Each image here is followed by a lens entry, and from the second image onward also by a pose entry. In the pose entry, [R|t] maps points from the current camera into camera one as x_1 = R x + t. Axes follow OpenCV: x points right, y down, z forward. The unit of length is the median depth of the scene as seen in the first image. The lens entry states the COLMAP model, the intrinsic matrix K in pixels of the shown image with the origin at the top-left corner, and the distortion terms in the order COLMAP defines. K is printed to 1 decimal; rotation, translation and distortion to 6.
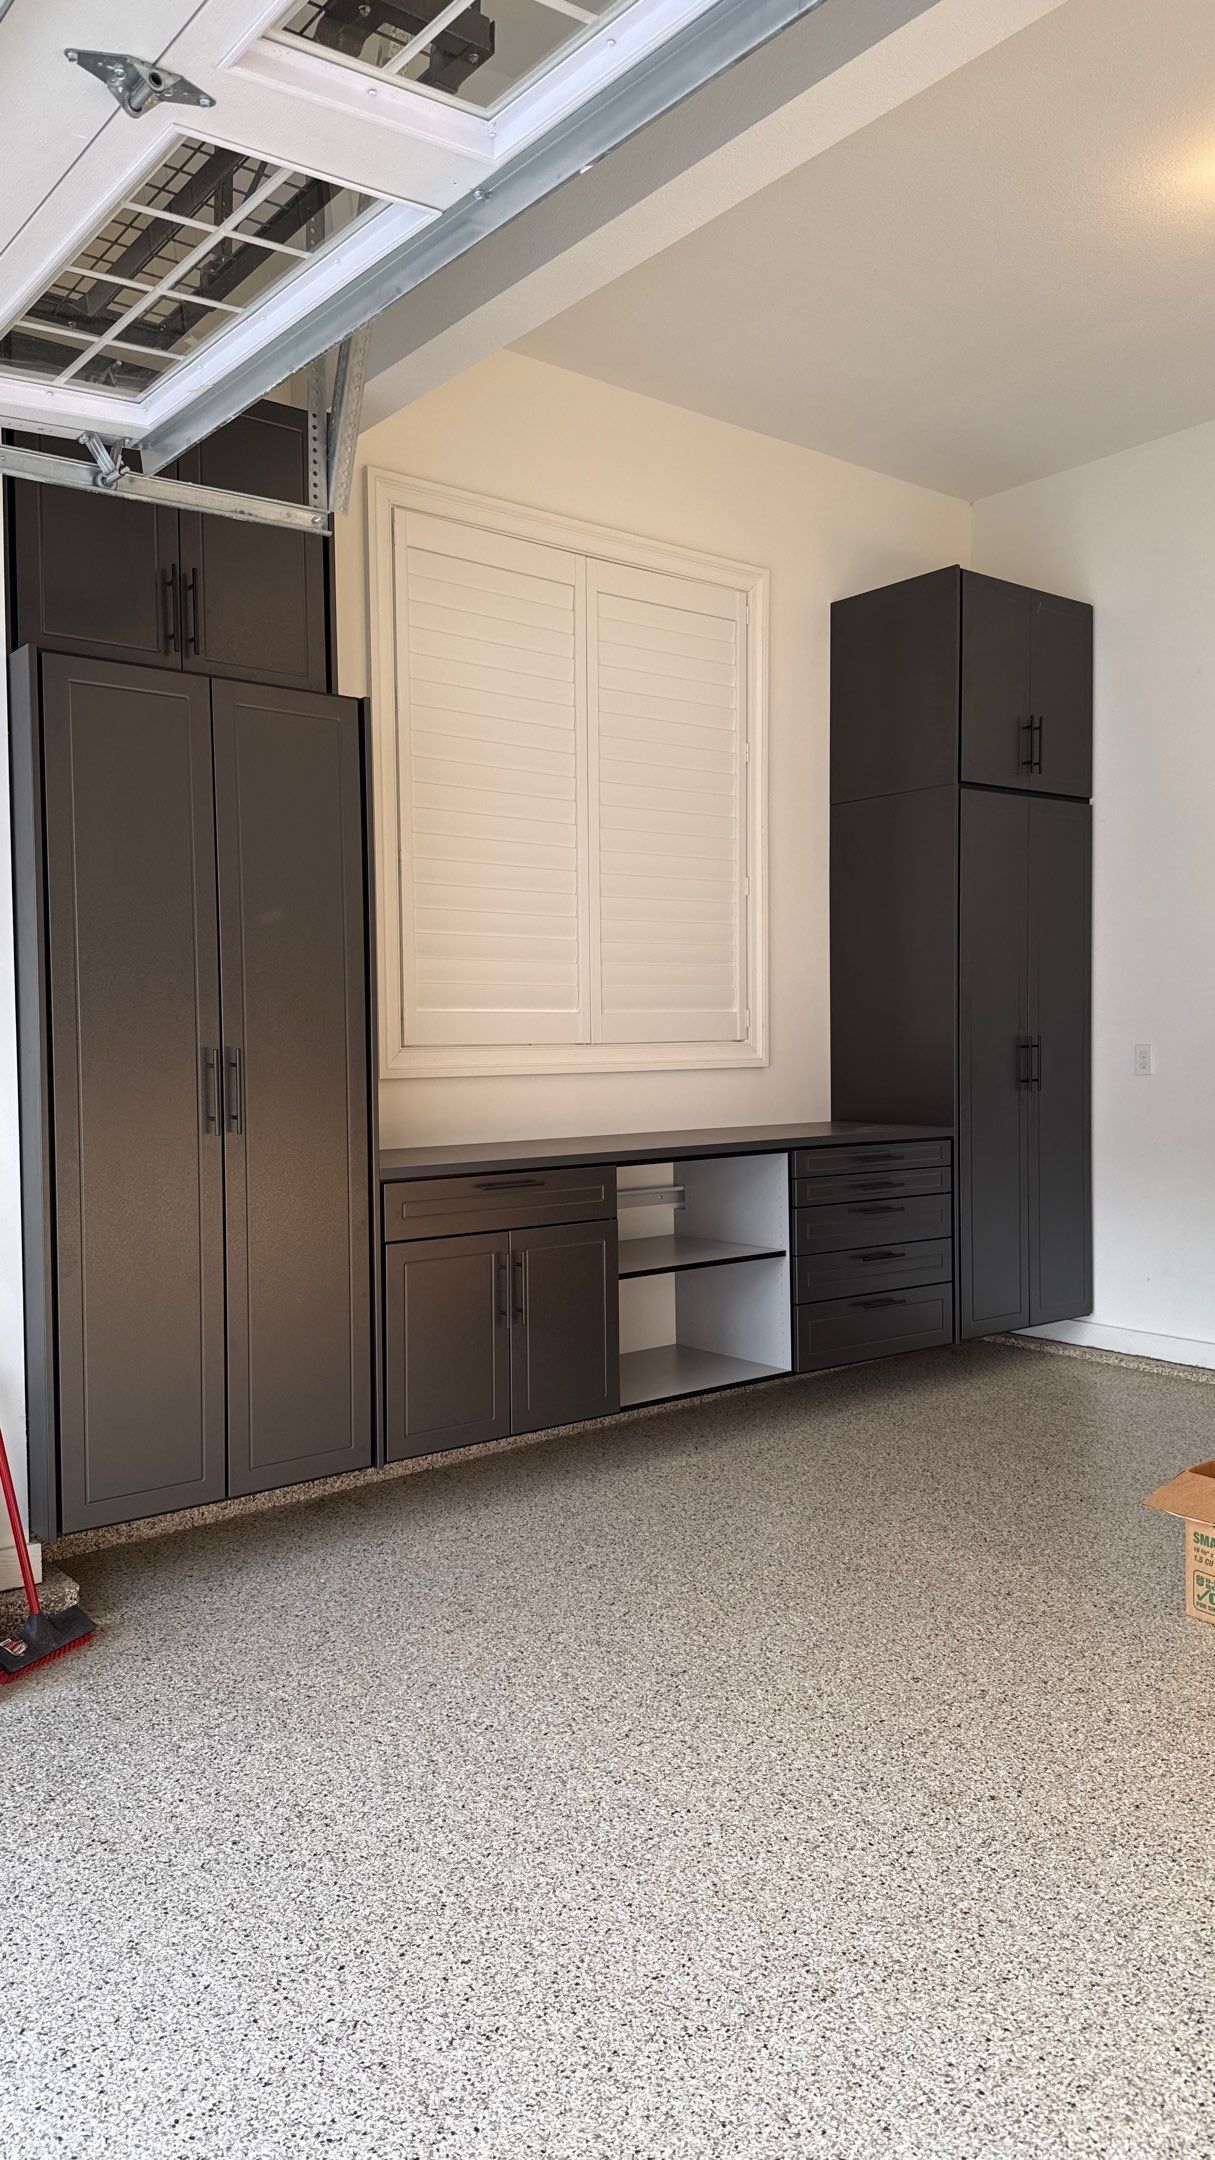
lens RADIAL K [[1507.7, 0, 607.5], [0, 1507.7, 1080.0], [0, 0, 1]] dist [0.214217, -0.415426]
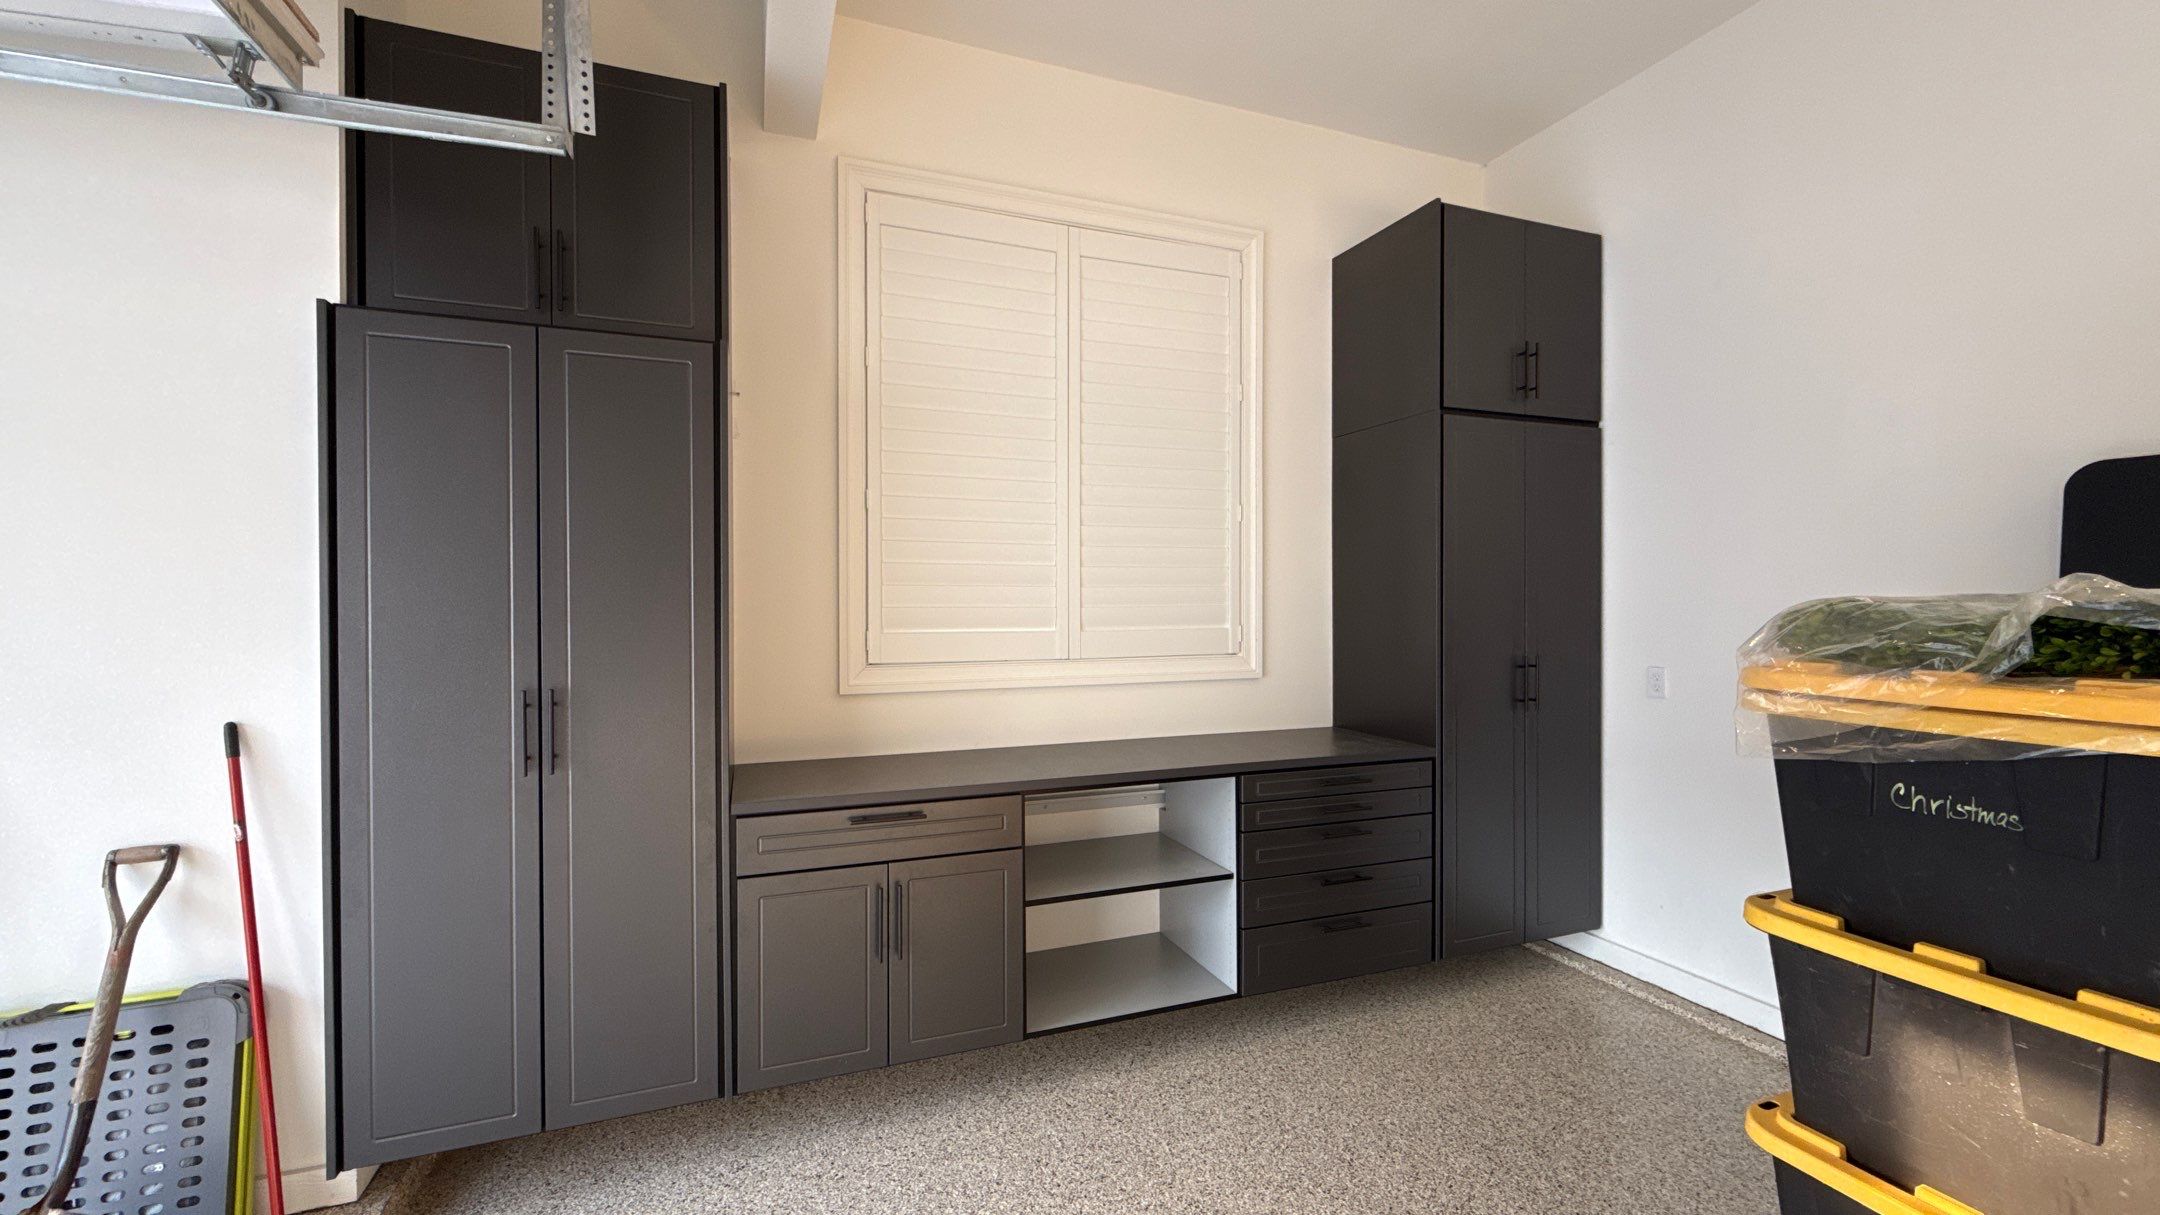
lens RADIAL K [[859.1, 0, 1080.0], [0, 859.1, 607.5], [0, 0, 1]] dist [0.001681, 0.007775]
pose [[0.951059, 0.010628, -0.308827, 0.178316], [-0.017009, 0.999694, -0.017976, -0.047570], [0.308541, 0.022349, 0.950948, 0.384983]]
